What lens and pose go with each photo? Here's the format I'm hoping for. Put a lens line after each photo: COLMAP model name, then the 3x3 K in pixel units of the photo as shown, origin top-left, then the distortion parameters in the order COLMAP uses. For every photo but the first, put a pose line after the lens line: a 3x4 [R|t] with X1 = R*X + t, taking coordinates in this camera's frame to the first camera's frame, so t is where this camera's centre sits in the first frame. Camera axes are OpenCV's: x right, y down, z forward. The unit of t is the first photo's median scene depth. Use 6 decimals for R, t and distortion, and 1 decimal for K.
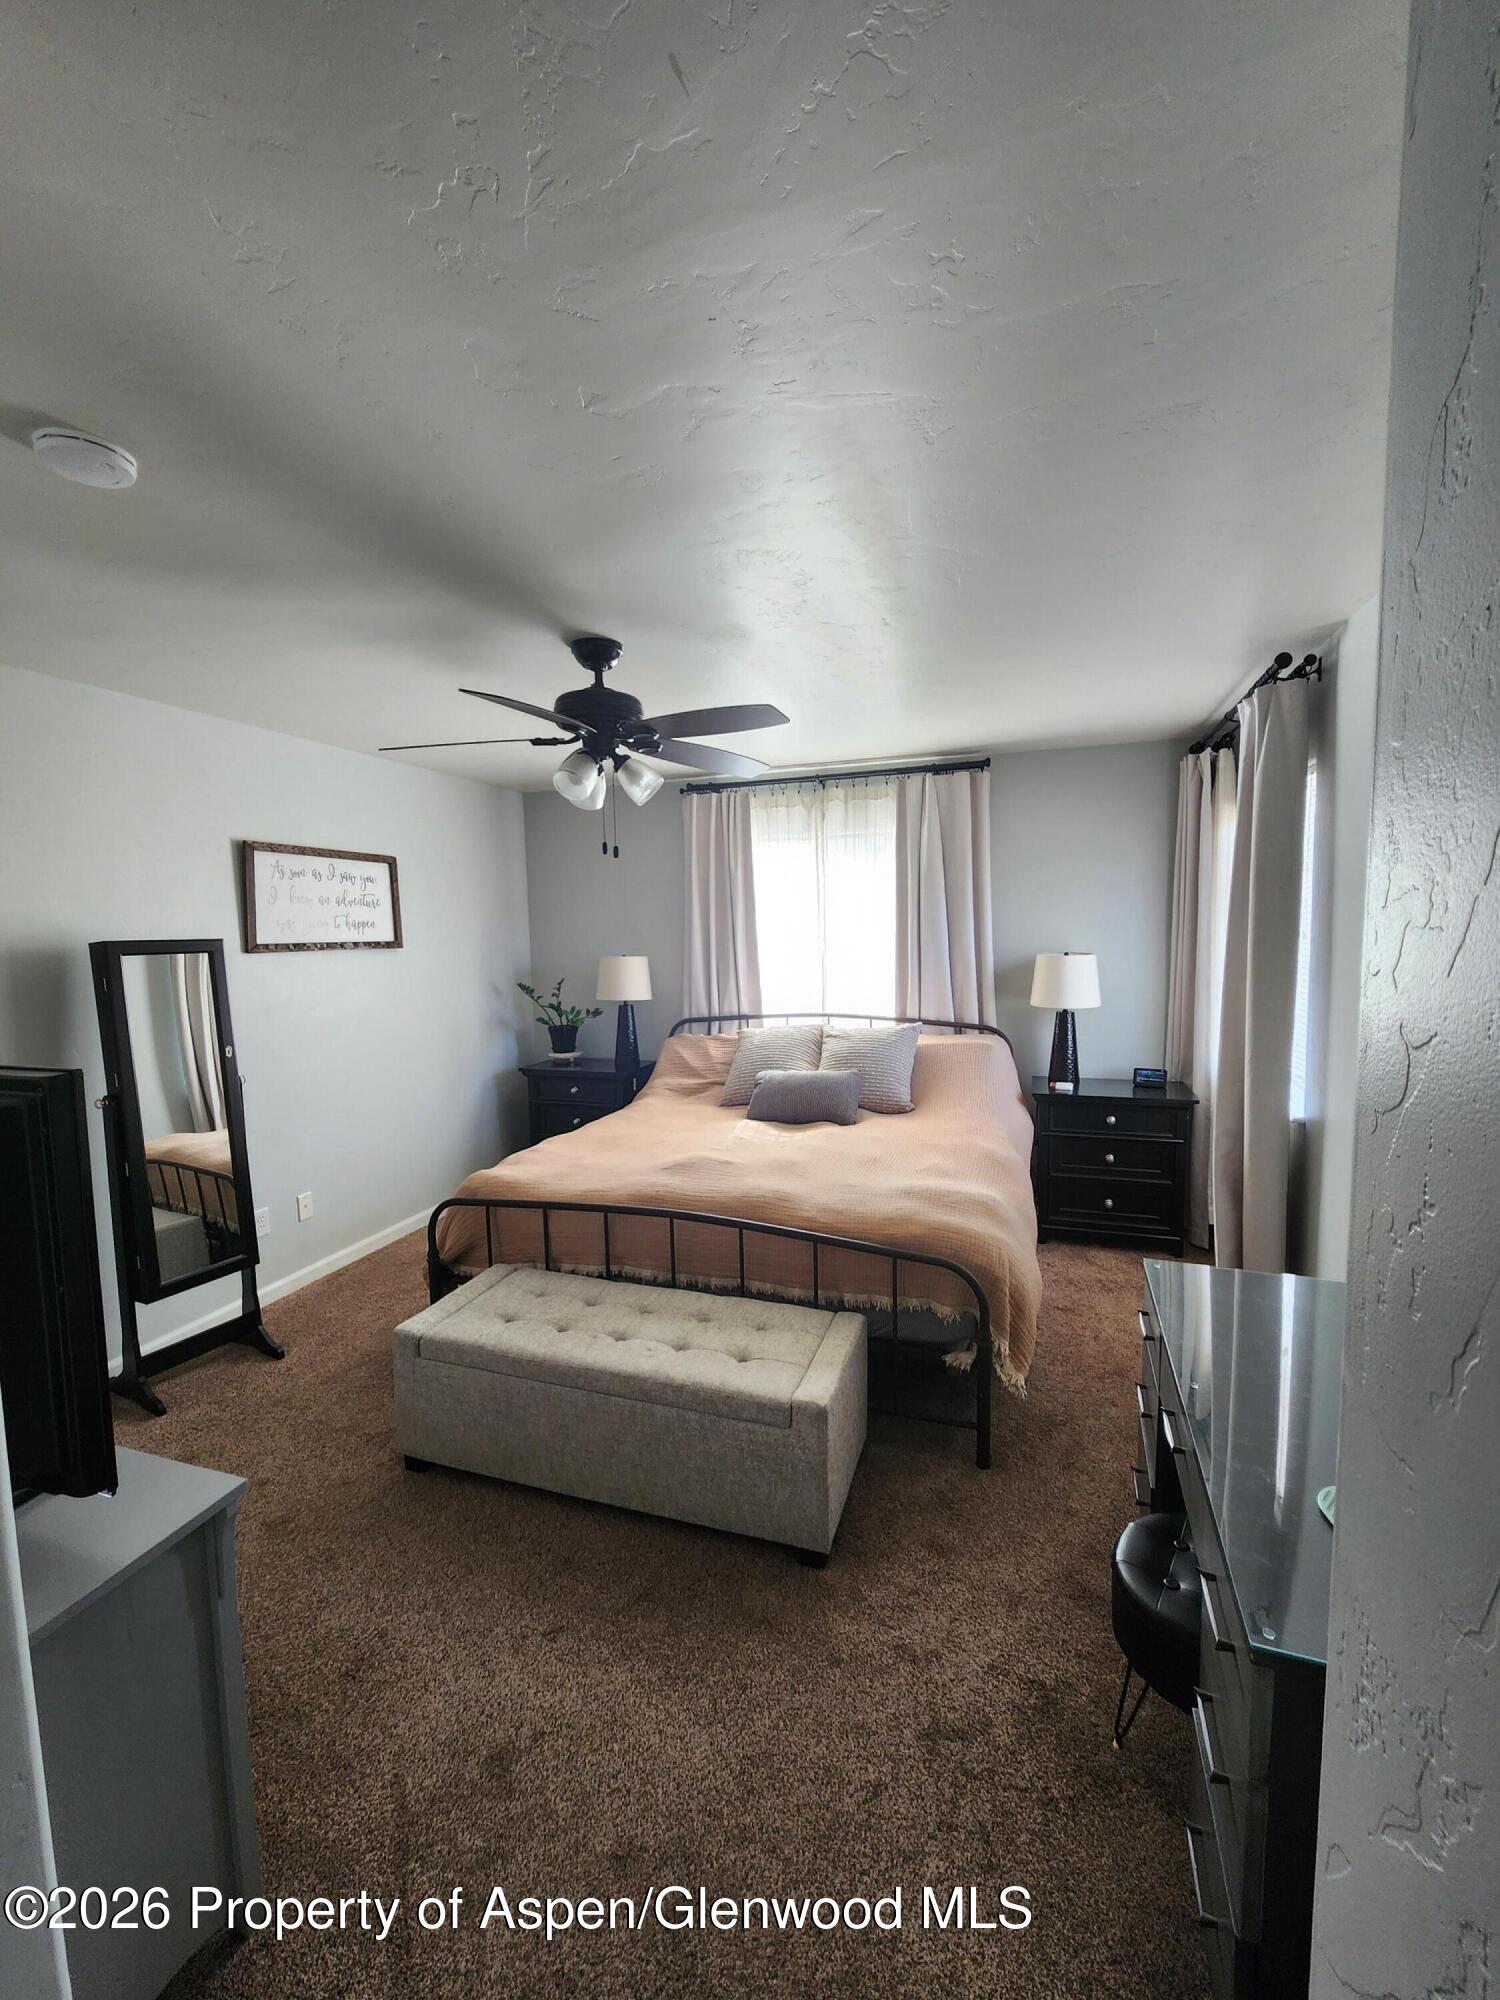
lens RADIAL K [[831.1, 0, 755.4], [0, 831.1, 1001.9], [0, 0, 1]] dist [0.025232, 0.000095]
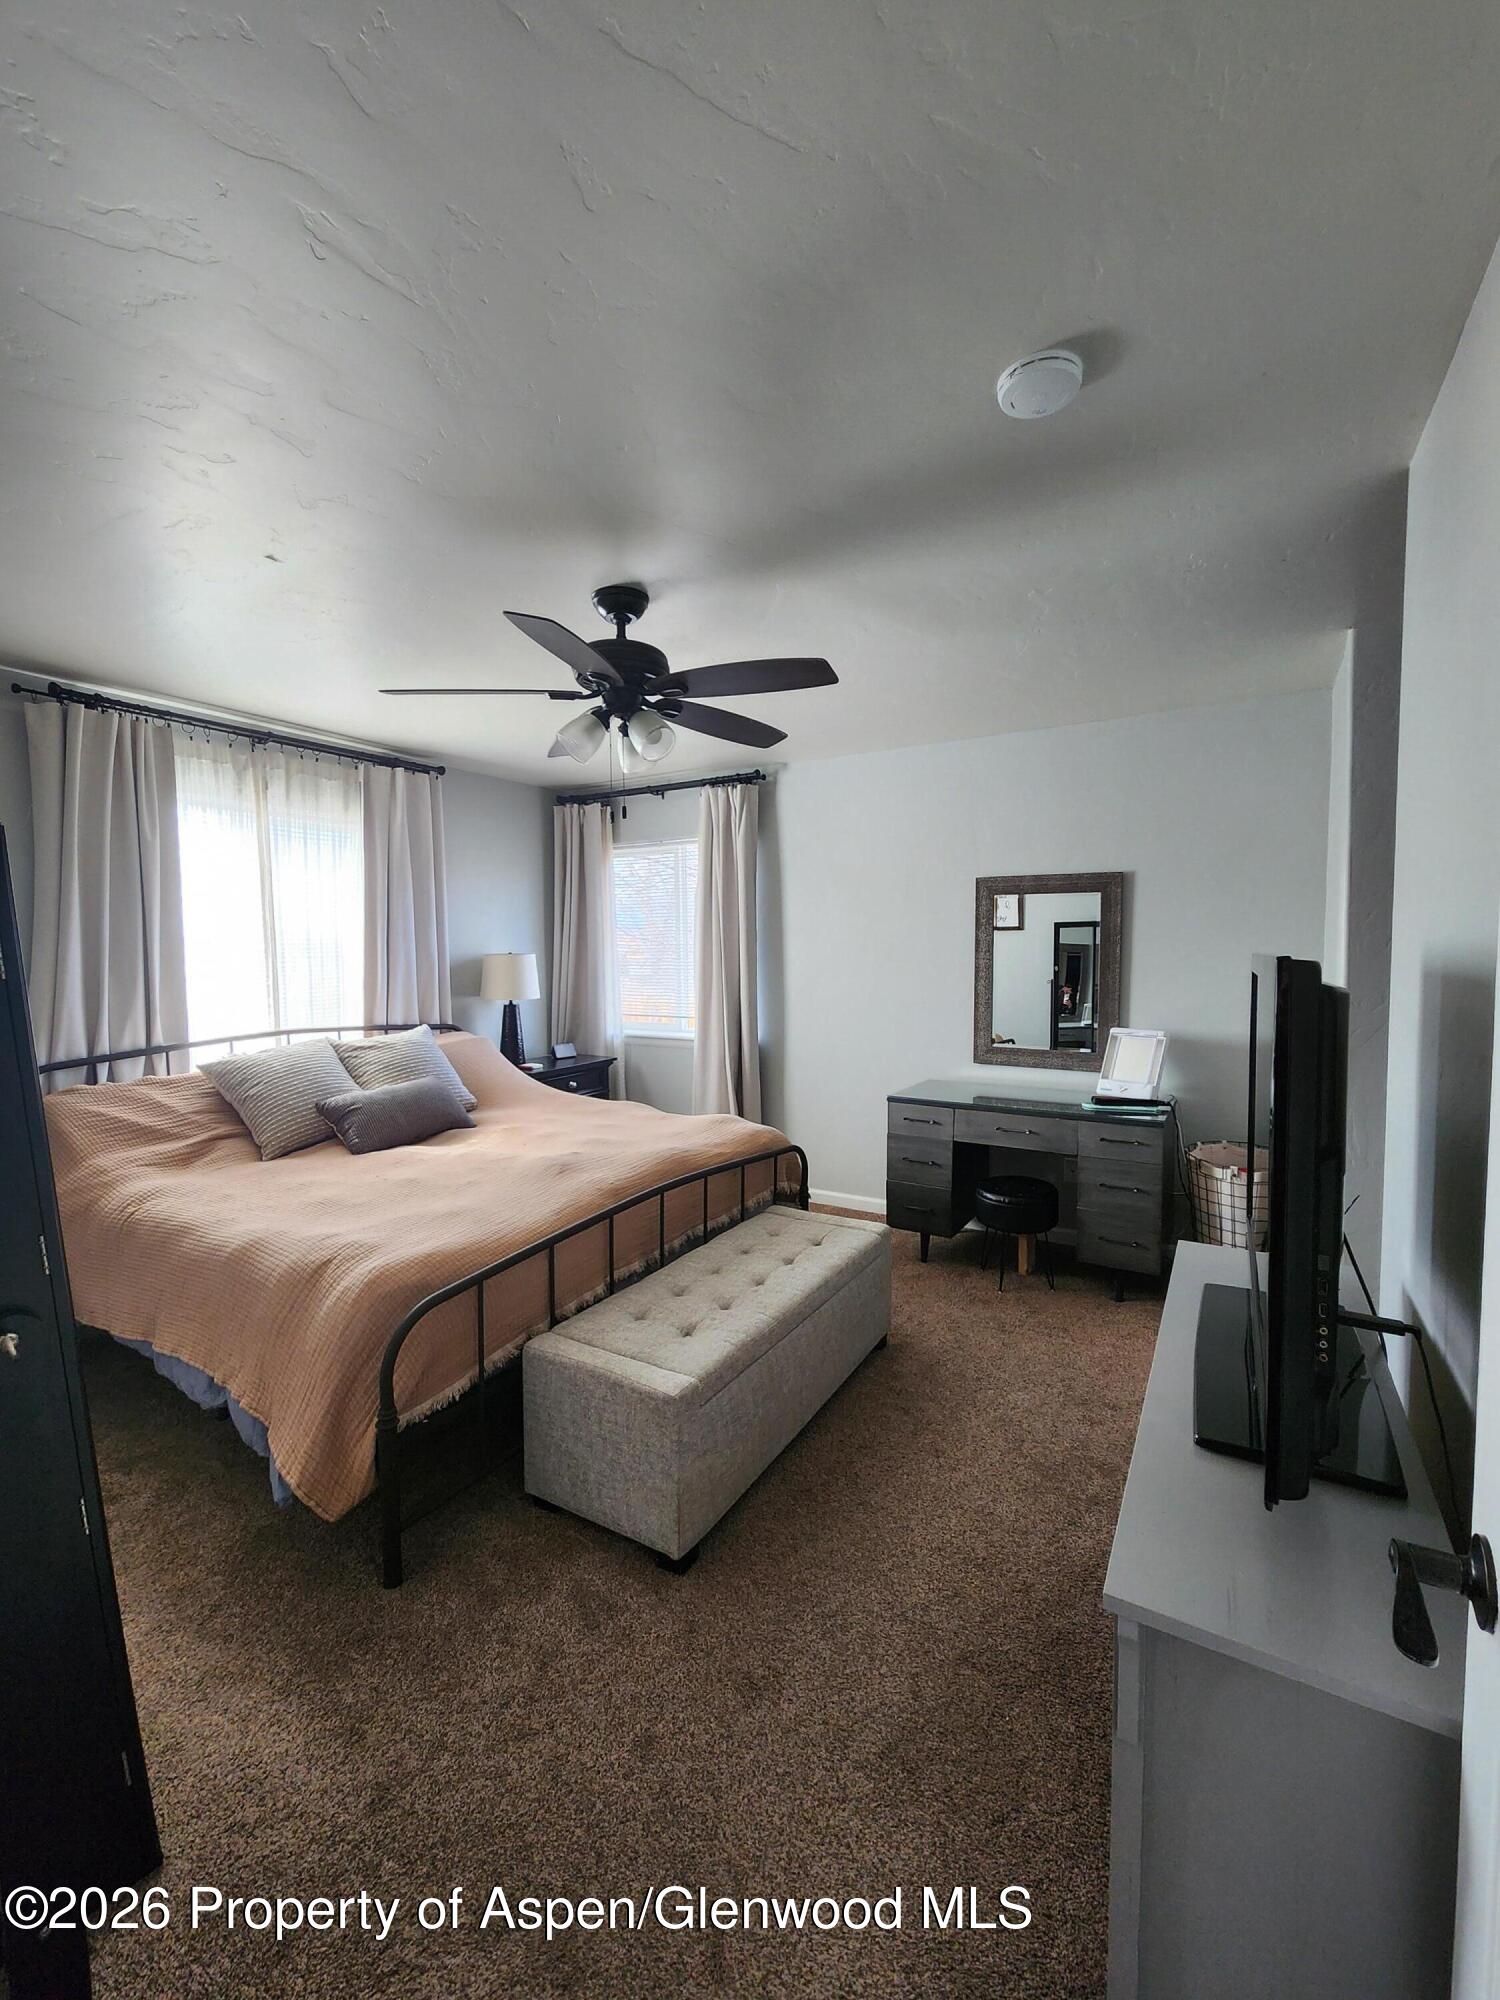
lens RADIAL K [[831.1, 0, 749.6], [0, 831.1, 996.1], [0, 0, 1]] dist [0.025232, 0.000095]
pose [[0.204079, -0.040092, 0.978133, -0.626666], [0.099385, 0.994847, 0.020041, 0.009431], [-0.973897, 0.093122, 0.207012, 0.402509]]
